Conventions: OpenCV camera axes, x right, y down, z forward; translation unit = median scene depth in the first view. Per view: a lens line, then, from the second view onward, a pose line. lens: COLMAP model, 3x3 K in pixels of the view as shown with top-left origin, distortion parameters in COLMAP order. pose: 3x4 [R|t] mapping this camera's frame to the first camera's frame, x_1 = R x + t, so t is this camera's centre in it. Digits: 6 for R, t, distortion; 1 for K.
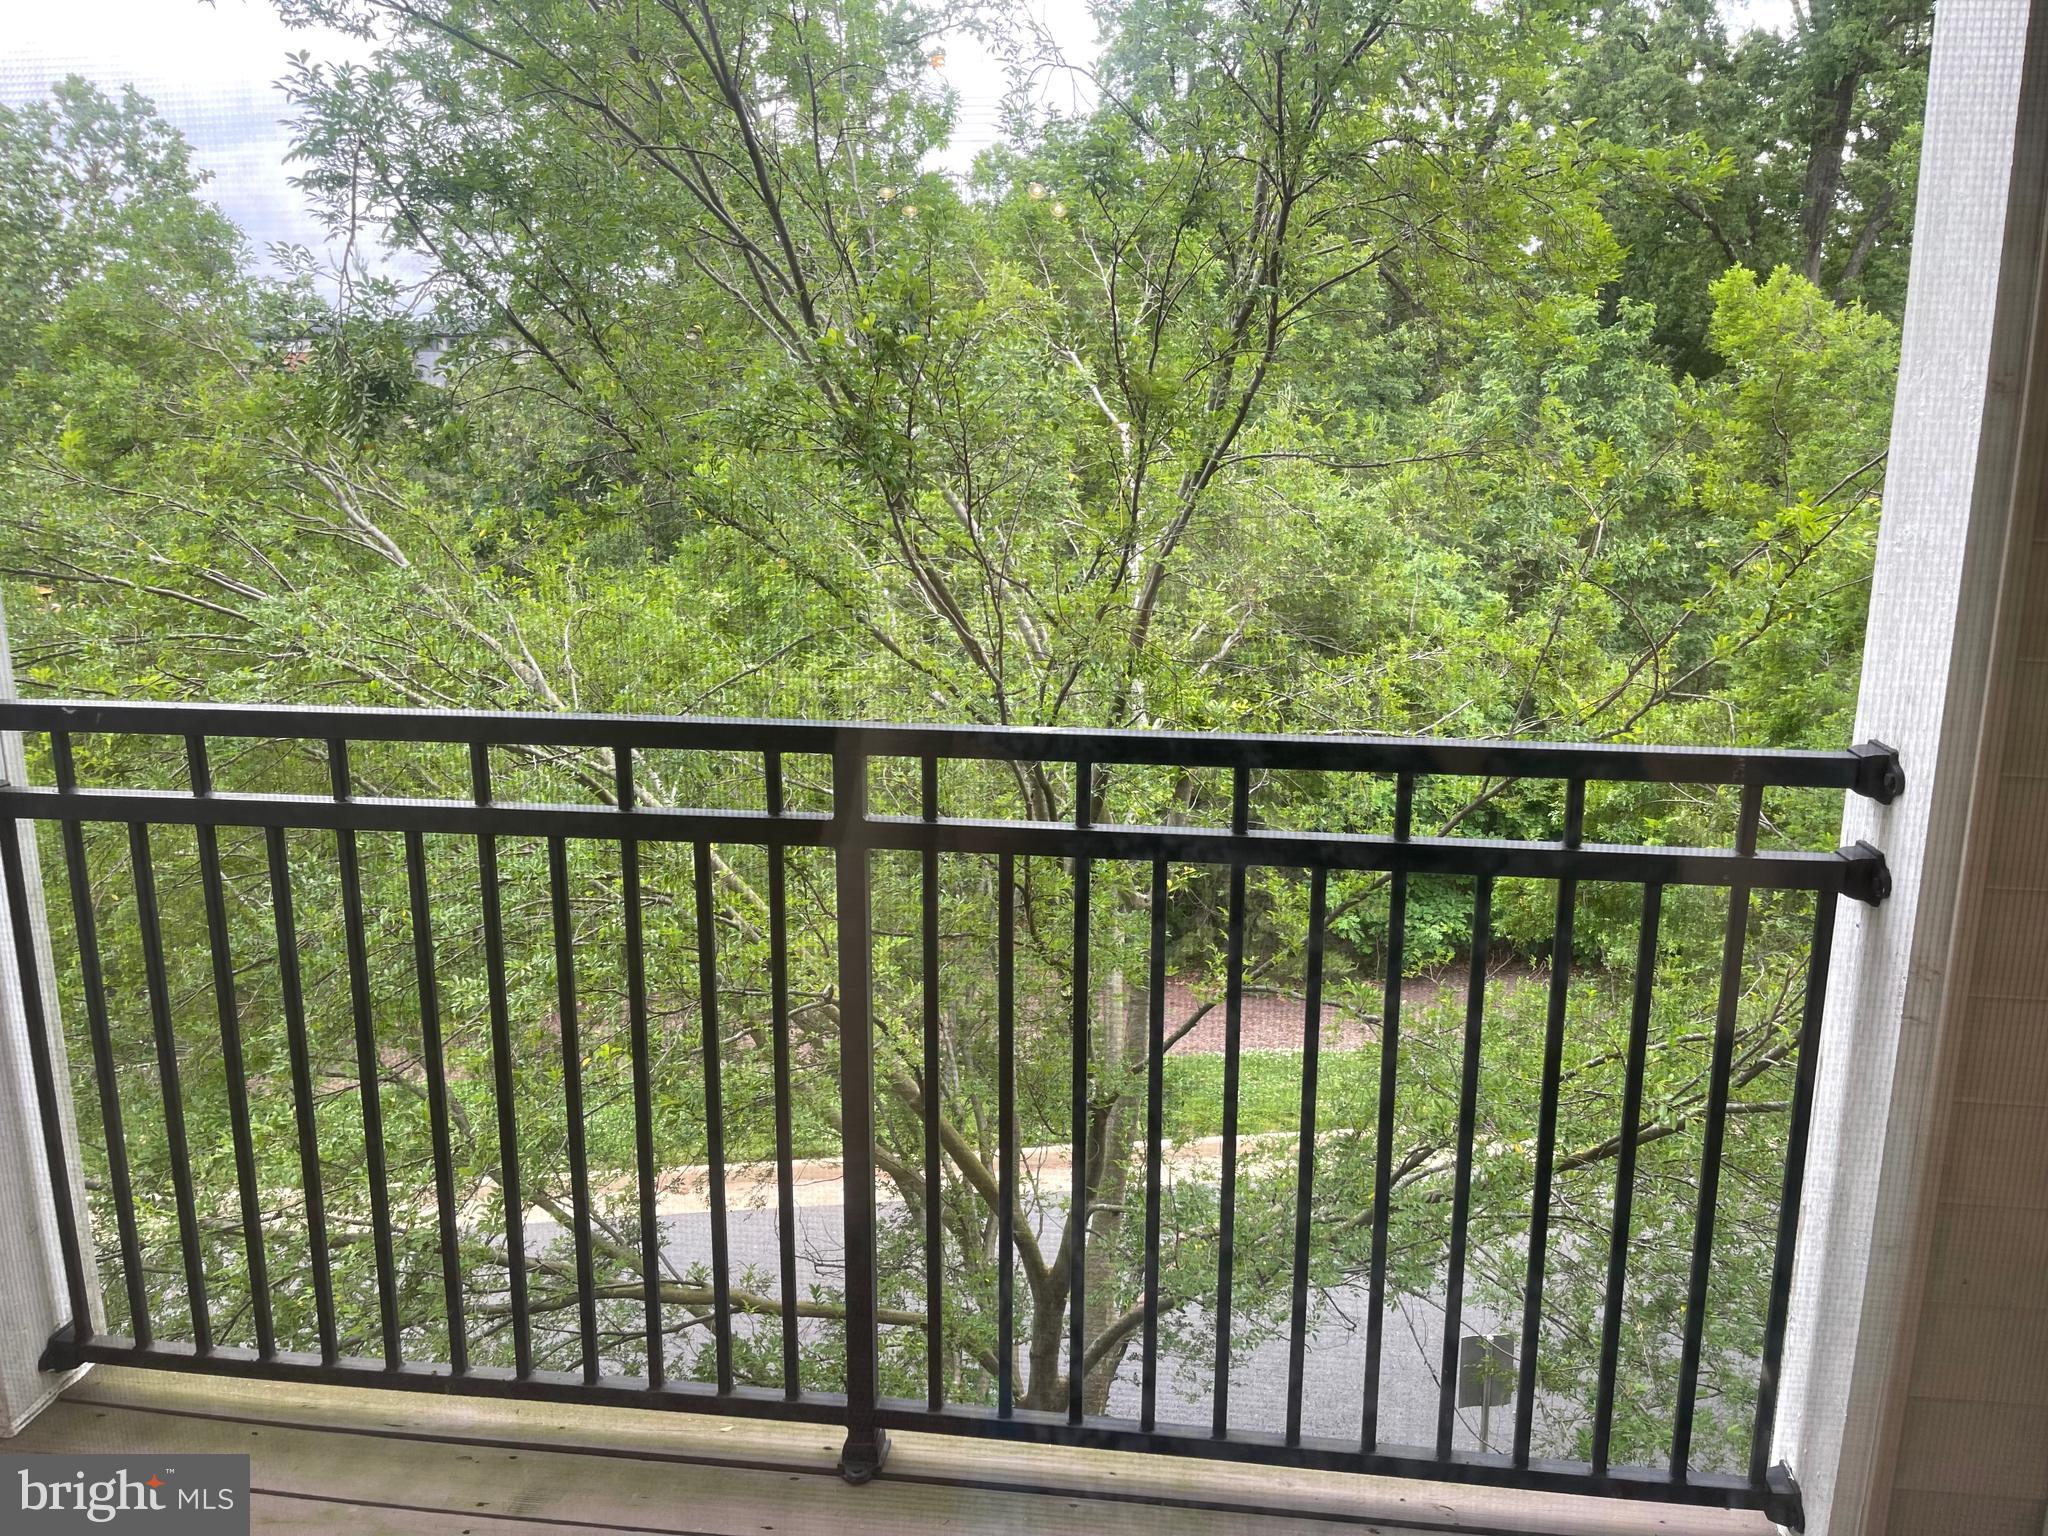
lens RADIAL K [[1582.3, 0, 1033.0], [0, 1582.3, 779.7], [0, 0, 1]] dist [0.094845, -0.122245]
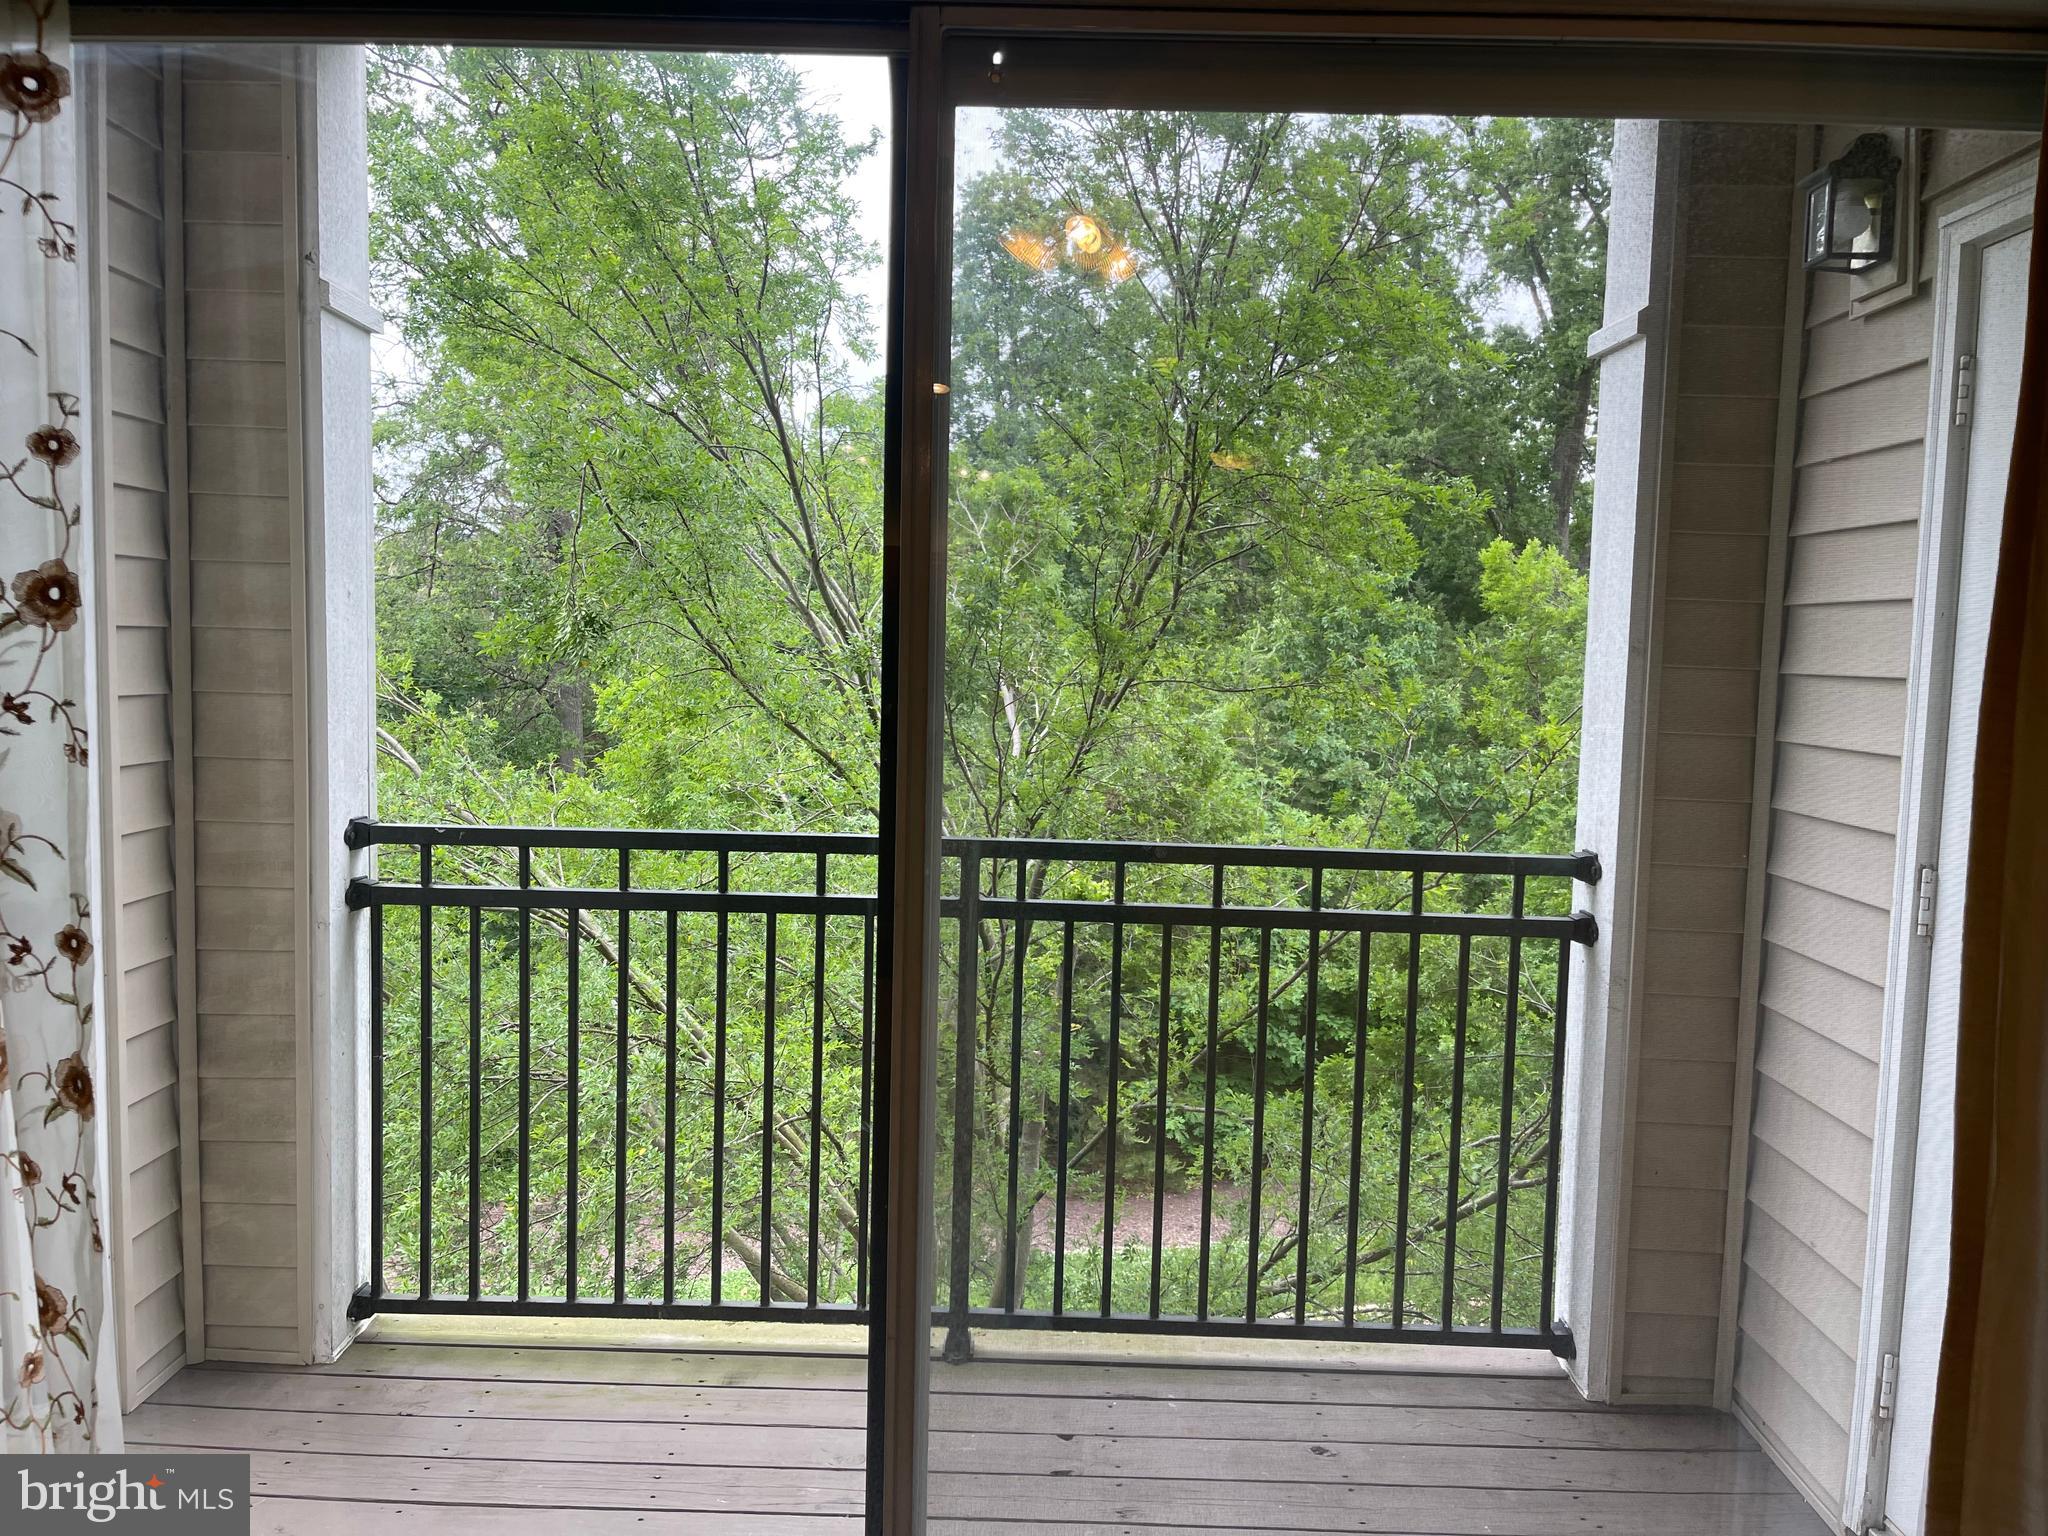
lens RADIAL K [[1582.3, 0, 1033.0], [0, 1582.3, 779.7], [0, 0, 1]] dist [0.094845, -0.122245]
pose [[0.992989, 0.012172, 0.117575, -0.129439], [0.004083, 0.990558, -0.137034, 0.066058], [-0.118133, 0.136553, 0.983564, -0.302913]]
